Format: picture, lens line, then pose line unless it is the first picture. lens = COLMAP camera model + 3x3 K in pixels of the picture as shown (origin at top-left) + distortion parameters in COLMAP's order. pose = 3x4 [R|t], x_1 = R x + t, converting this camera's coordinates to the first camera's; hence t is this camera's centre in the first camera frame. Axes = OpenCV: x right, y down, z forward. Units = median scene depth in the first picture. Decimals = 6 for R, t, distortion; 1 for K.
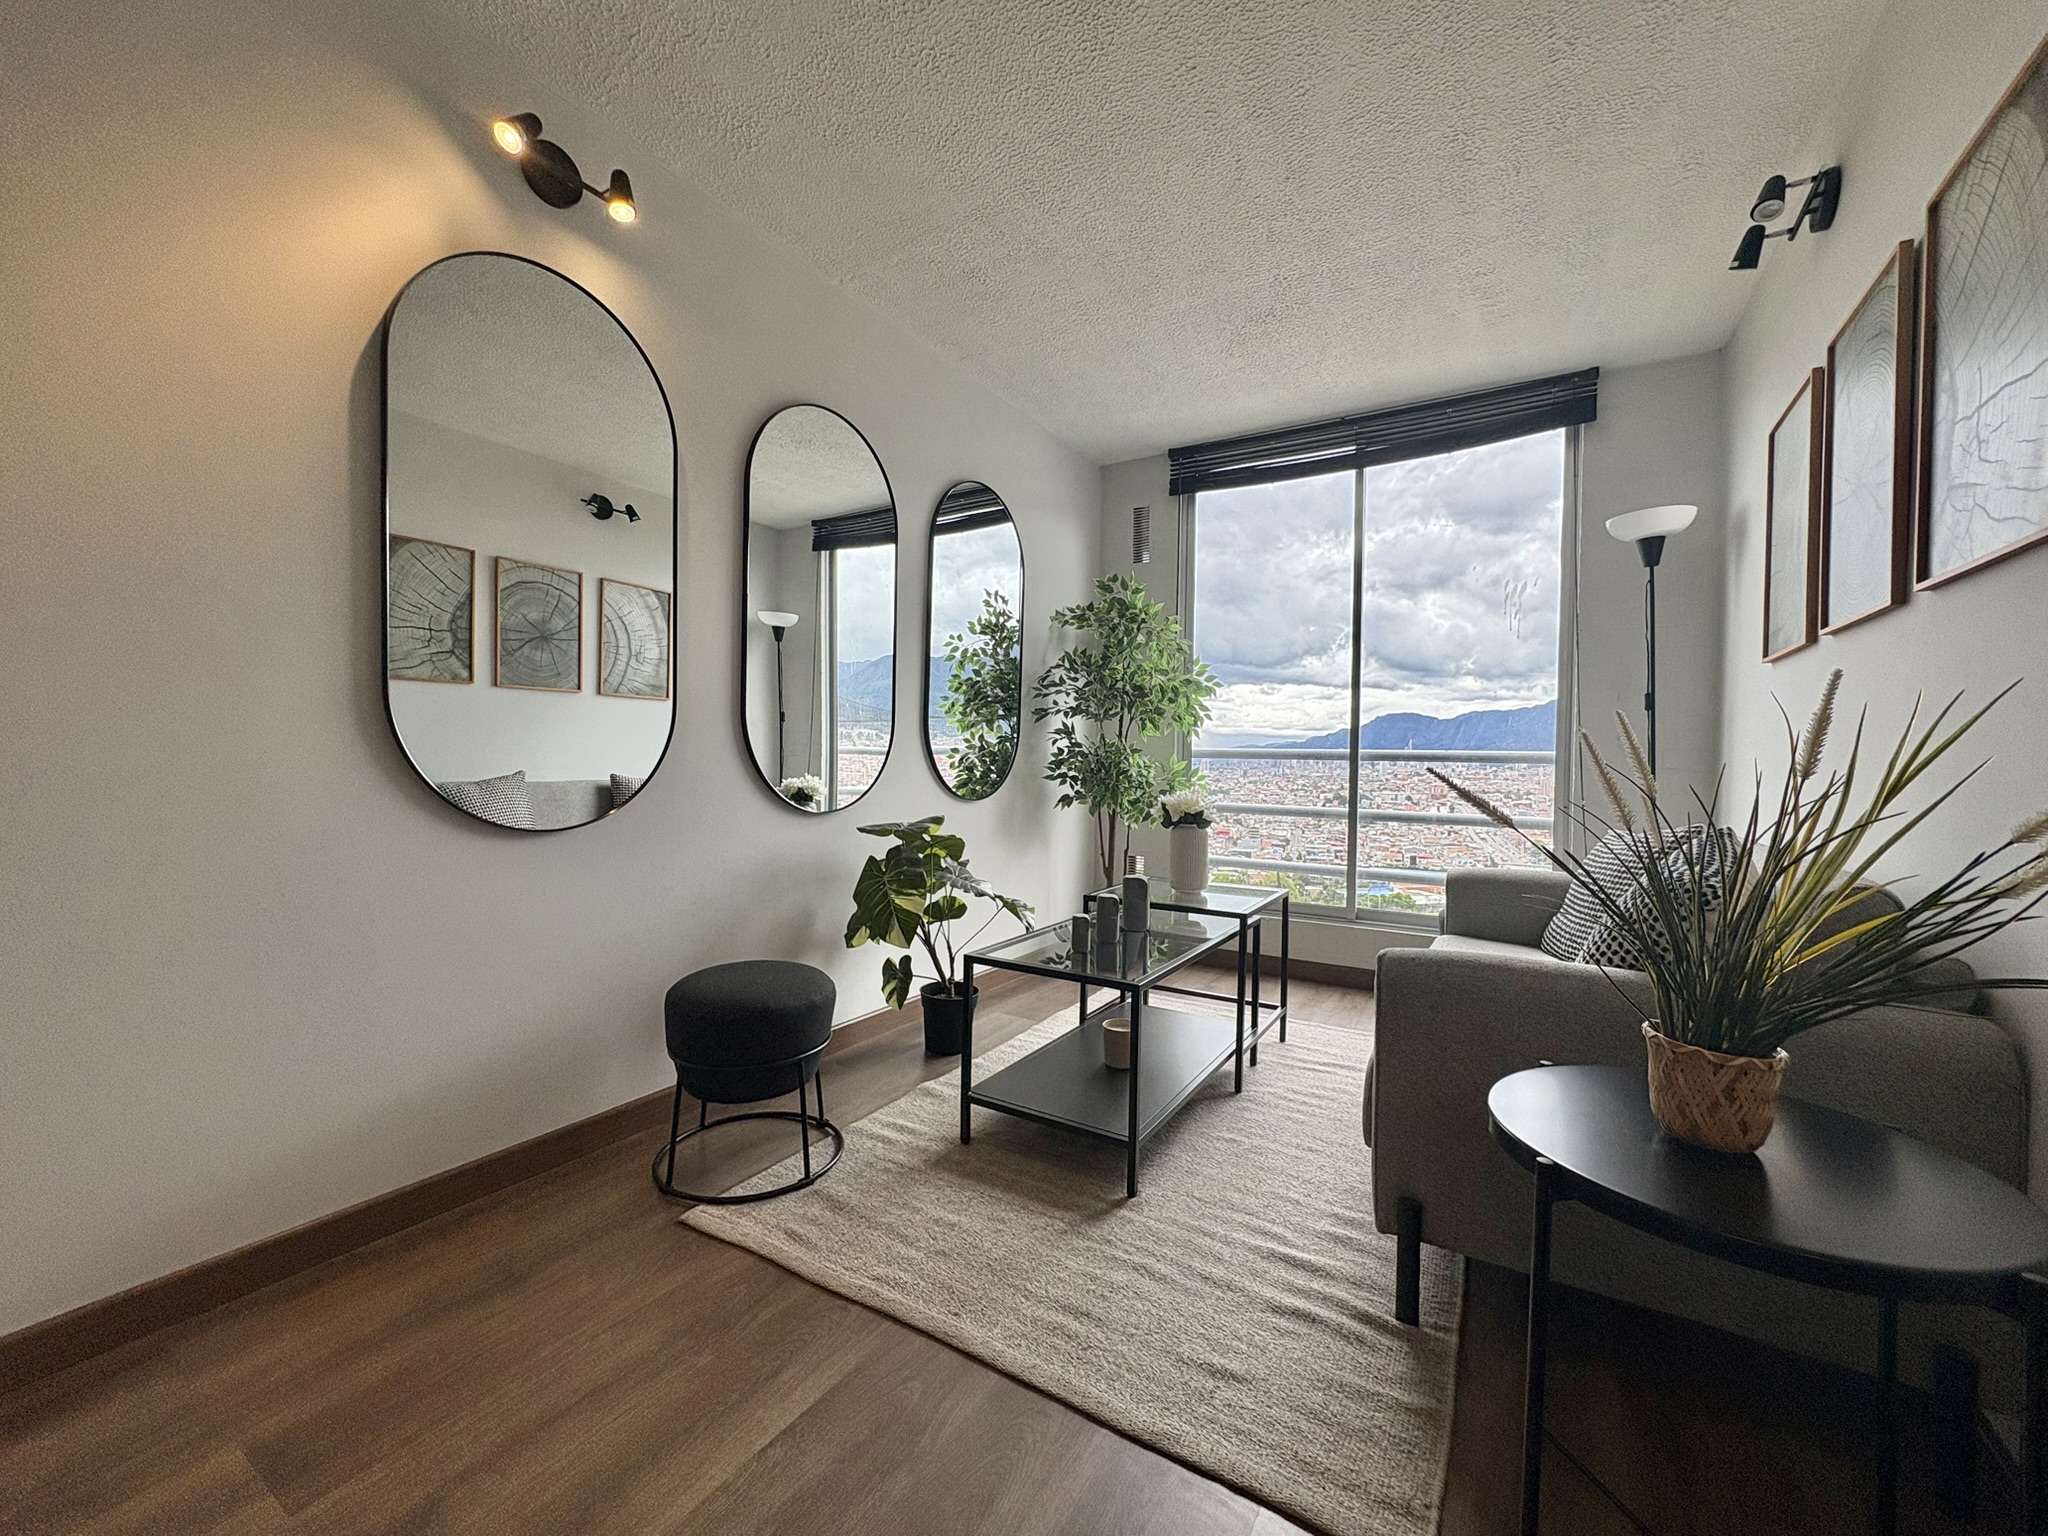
lens RADIAL K [[814.8, 0, 1021.5], [0, 814.8, 769.4], [0, 0, 1]] dist [-0.001600, -0.000120]
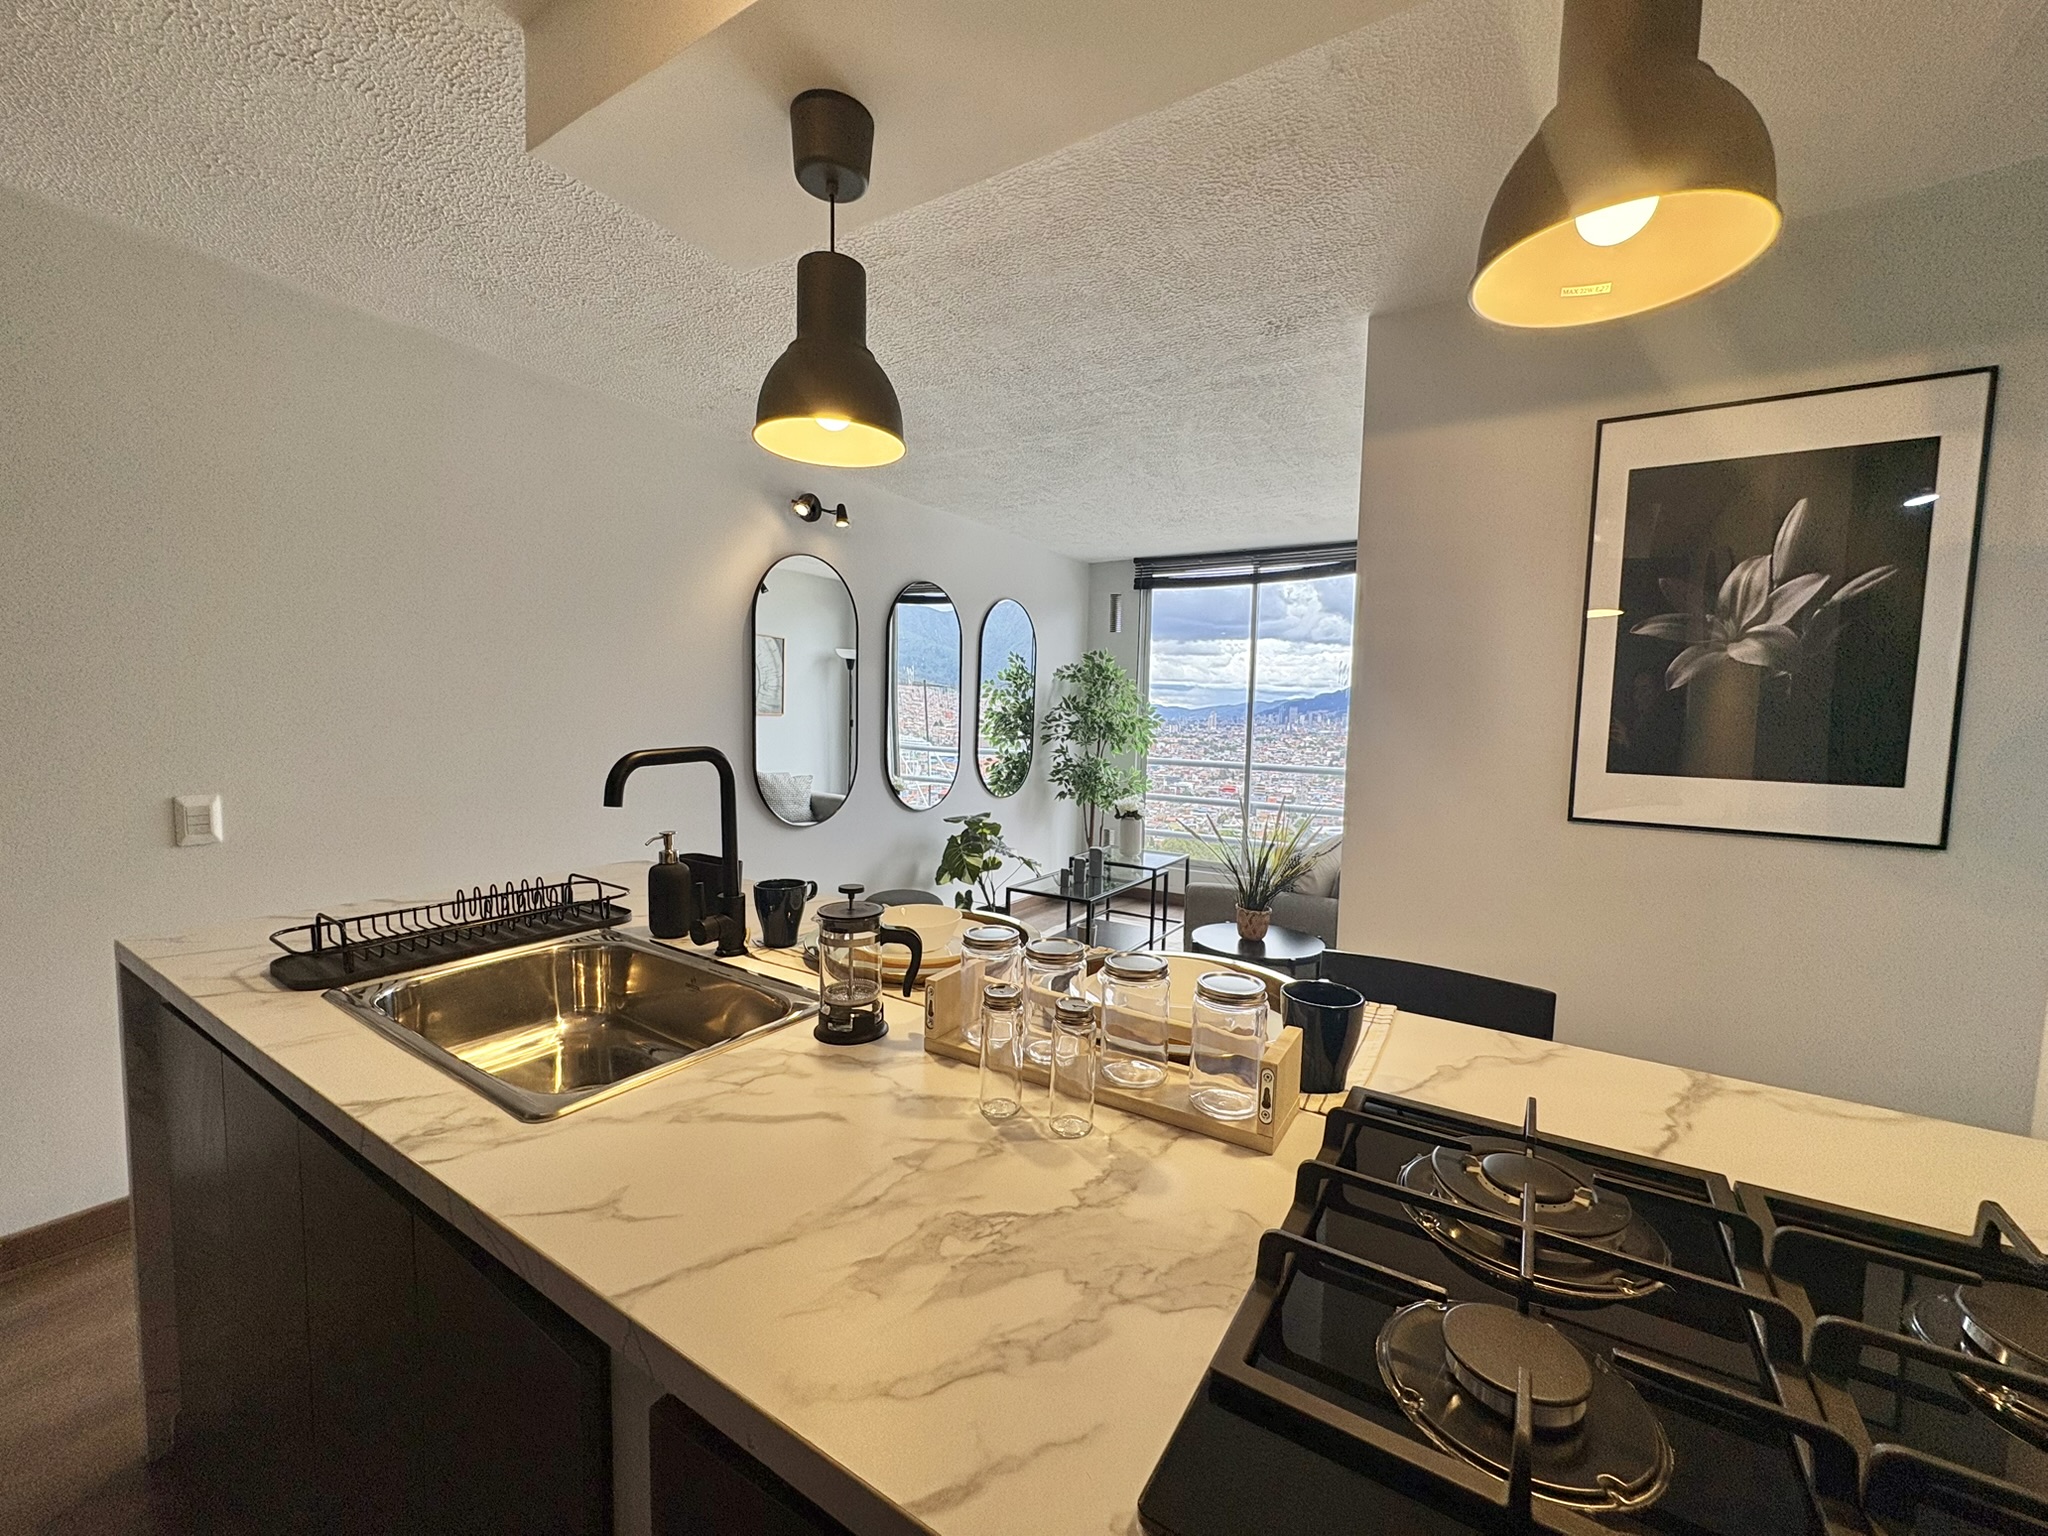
lens RADIAL K [[814.8, 0, 1018.4], [0, 814.8, 760.1], [0, 0, 1]] dist [-0.001600, -0.000120]
pose [[0.999901, 0.007883, -0.011641, -0.014998], [-0.007369, 0.999023, 0.043583, -0.128444], [0.011973, -0.043493, 0.998982, -0.735965]]
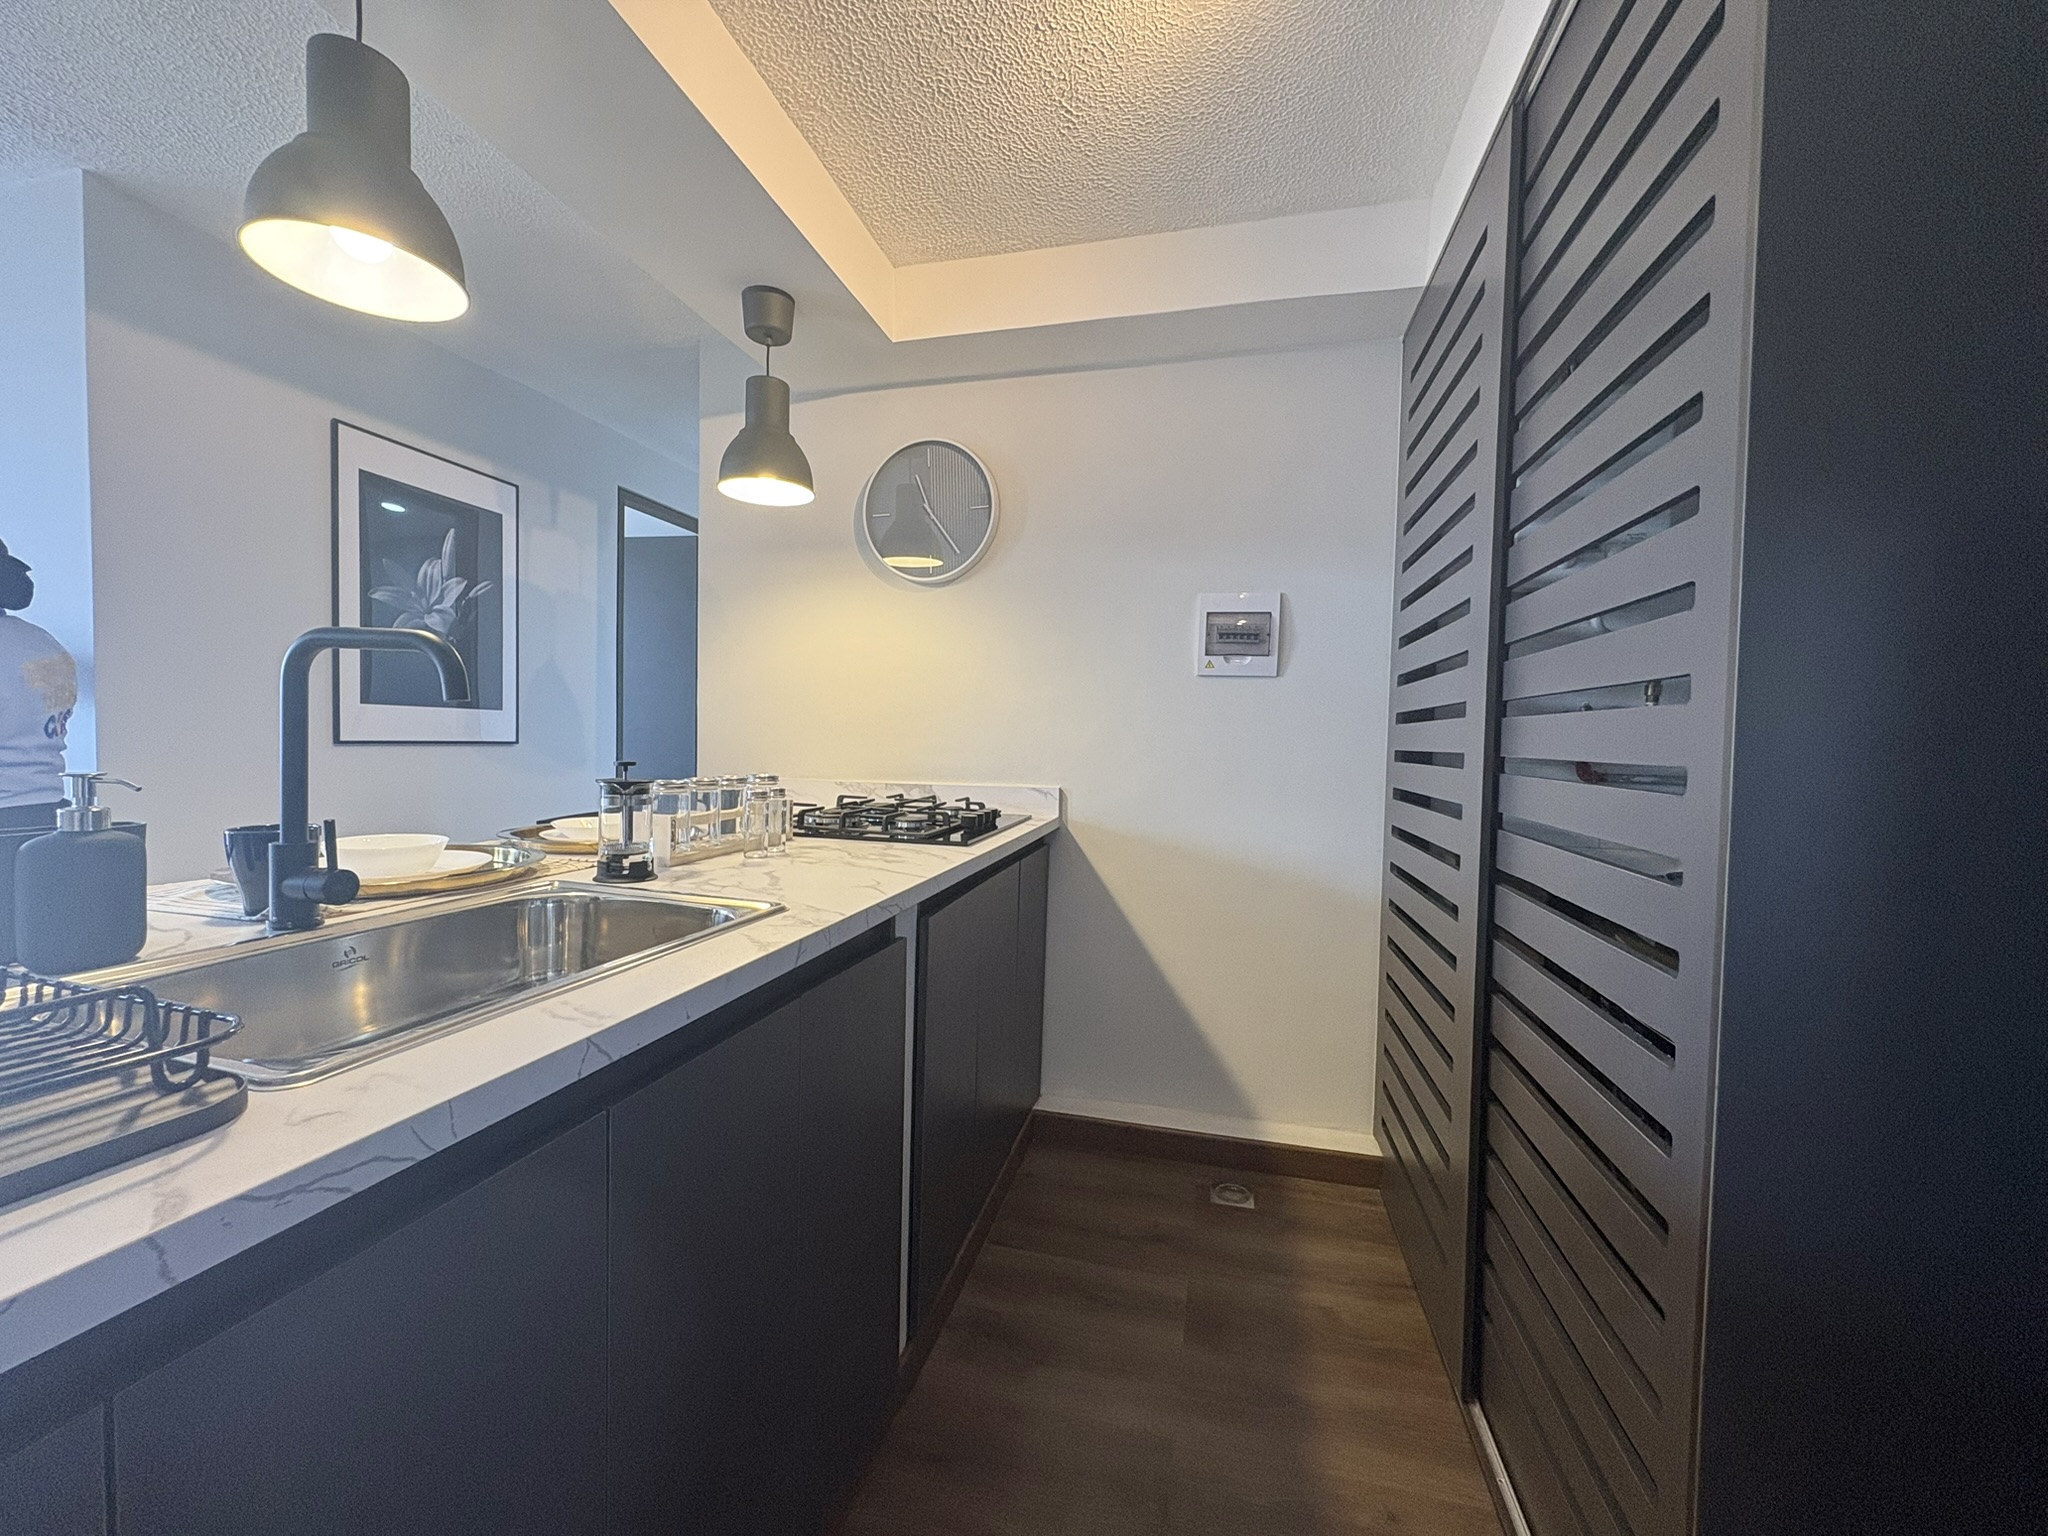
lens RADIAL K [[814.8, 0, 1015.7], [0, 814.8, 768.8], [0, 0, 1]] dist [-0.001600, -0.000120]
pose [[-0.303793, -0.056748, 0.951047, -0.623217], [-0.016265, 0.998388, 0.054377, -0.076560], [-0.952599, 0.001051, -0.304226, -0.428413]]
